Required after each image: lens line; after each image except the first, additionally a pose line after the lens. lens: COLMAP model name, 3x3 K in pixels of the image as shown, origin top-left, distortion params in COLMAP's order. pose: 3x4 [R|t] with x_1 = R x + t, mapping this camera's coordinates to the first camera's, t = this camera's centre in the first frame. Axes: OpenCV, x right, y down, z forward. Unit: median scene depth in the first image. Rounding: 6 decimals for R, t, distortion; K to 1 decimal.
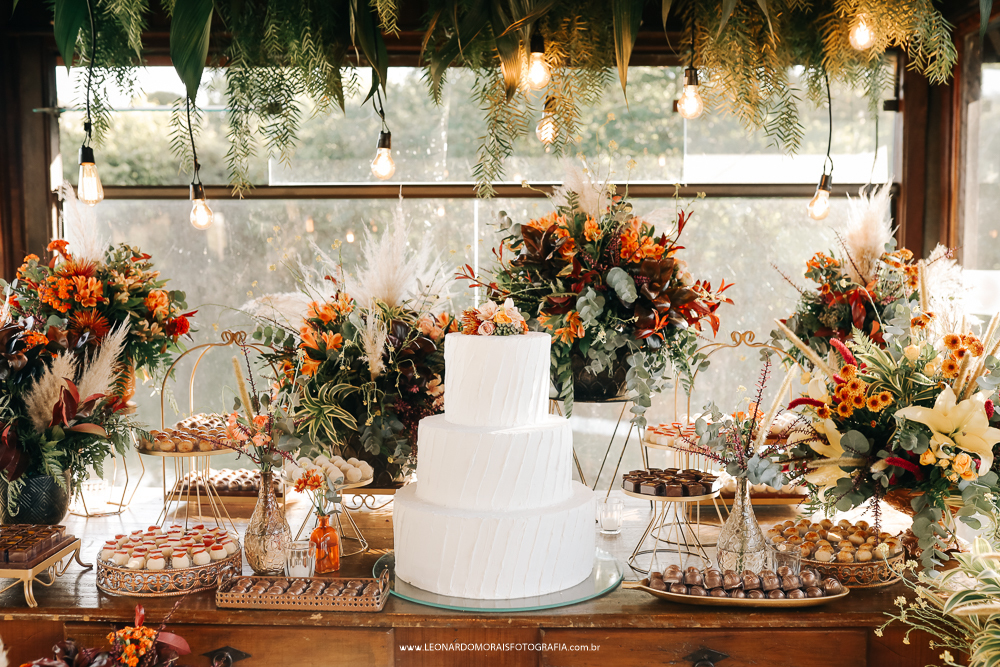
lens RADIAL K [[946.2, 0, 500.0], [0, 946.2, 333.5], [0, 0, 1]] dist [-0.035637, -0.004227]
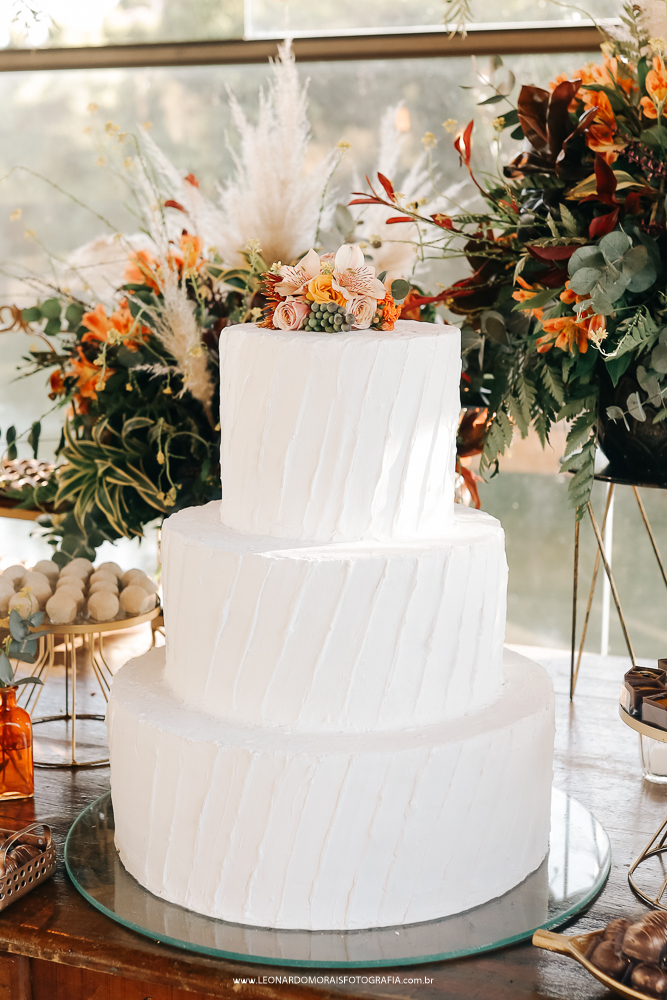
lens RADIAL K [[1522.4, 0, 333.5], [0, 1522.4, 500.0], [0, 0, 1]] dist [-0.030332, -0.072195]
pose [[0.938718, 0.068640, -0.337783, 0.210518], [-0.026759, 0.991526, 0.127120, -0.008743], [0.343647, -0.110291, 0.932600, 0.289361]]
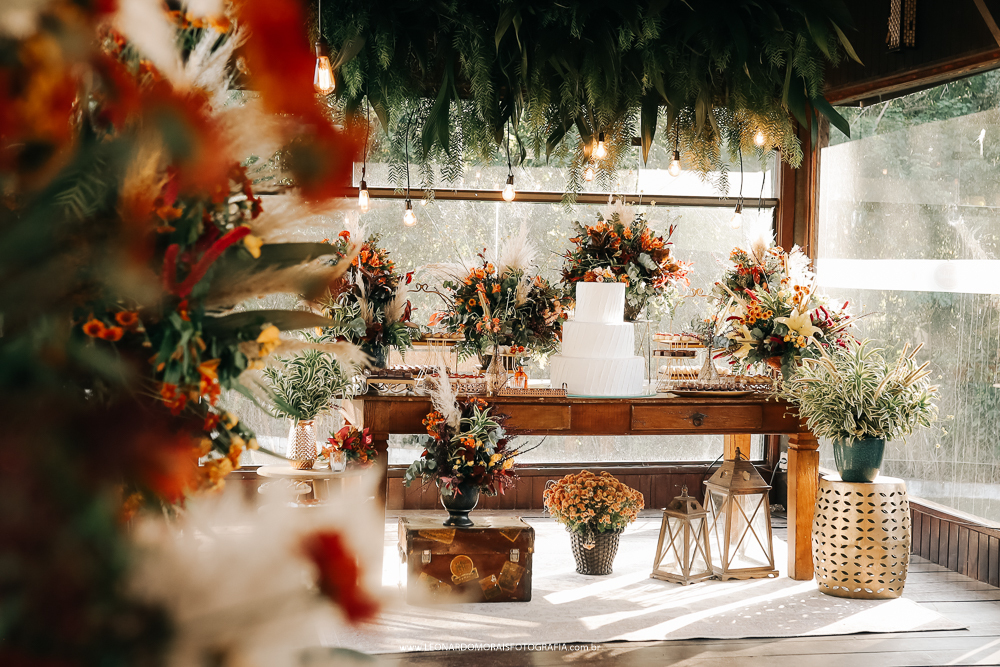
lens RADIAL K [[1542.7, 0, 500.0], [0, 1542.7, 333.5], [0, 0, 1]] dist [-0.033942, -0.037570]
pose [[0.976435, 0.010804, 0.215539, -0.869893], [-0.008252, 0.999885, -0.012737, 0.144122], [-0.215652, 0.010659, 0.976412, -2.110610]]
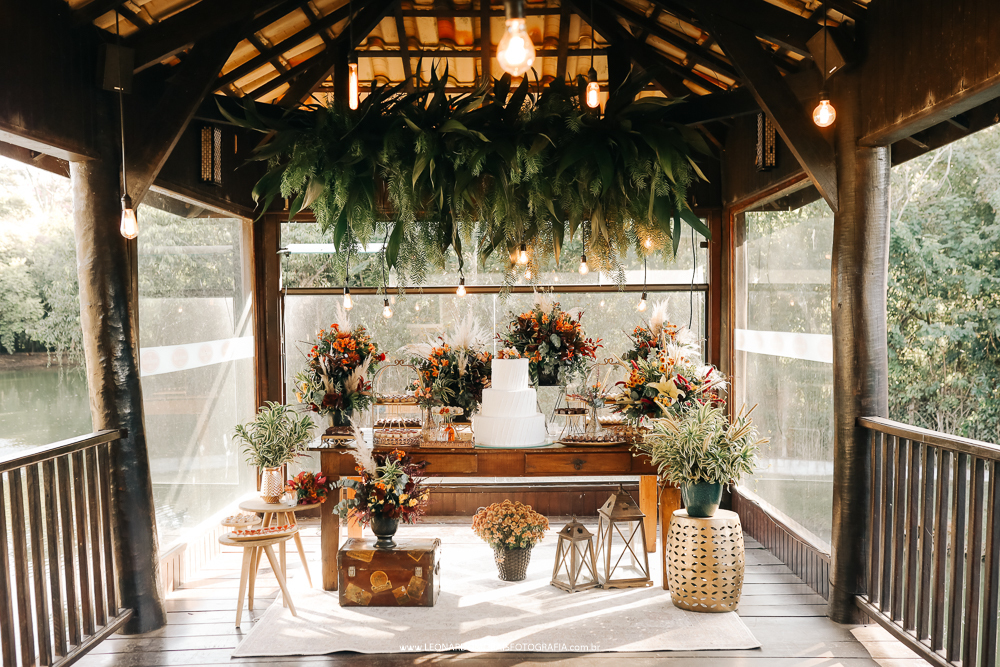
lens RADIAL K [[974.3, 0, 500.0], [0, 974.3, 333.5], [0, 0, 1]] dist [-0.036097, 0.000409]
pose [[0.999951, -0.006565, 0.007417, -0.047519], [0.006845, 0.999236, -0.038467, 0.032506], [-0.007158, 0.038516, 0.999232, -1.714240]]
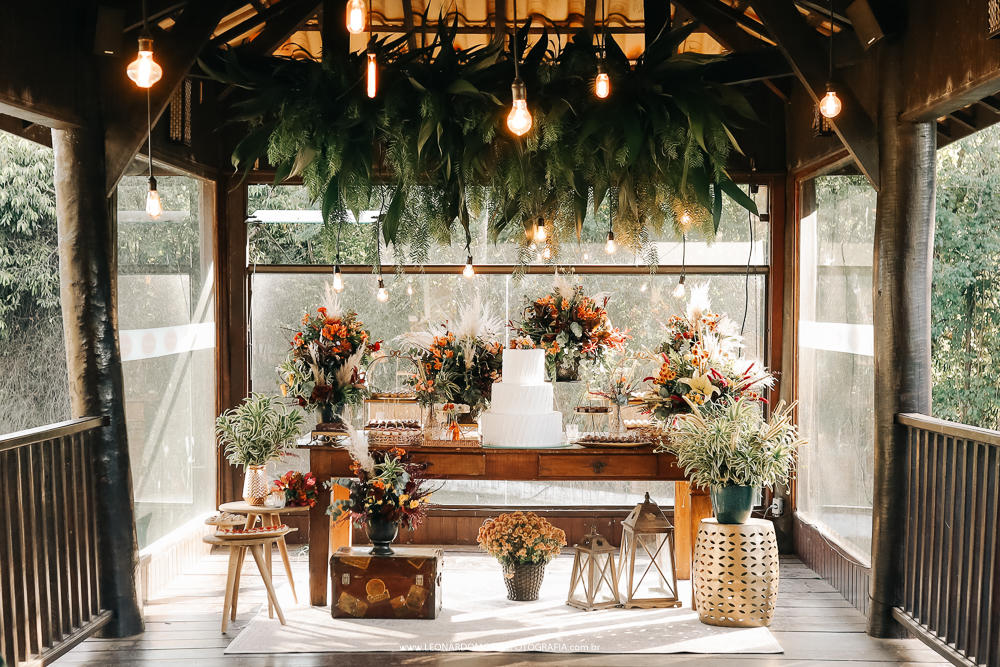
lens RADIAL K [[1568.7, 0, 500.0], [0, 1568.7, 333.5], [0, 0, 1]] dist [-0.038263, -0.011955]
pose [[0.999972, 0.006075, -0.004286, -0.041922], [-0.006239, 0.999204, -0.039407, 0.109011], [0.004044, 0.039433, 0.999214, -2.804029]]
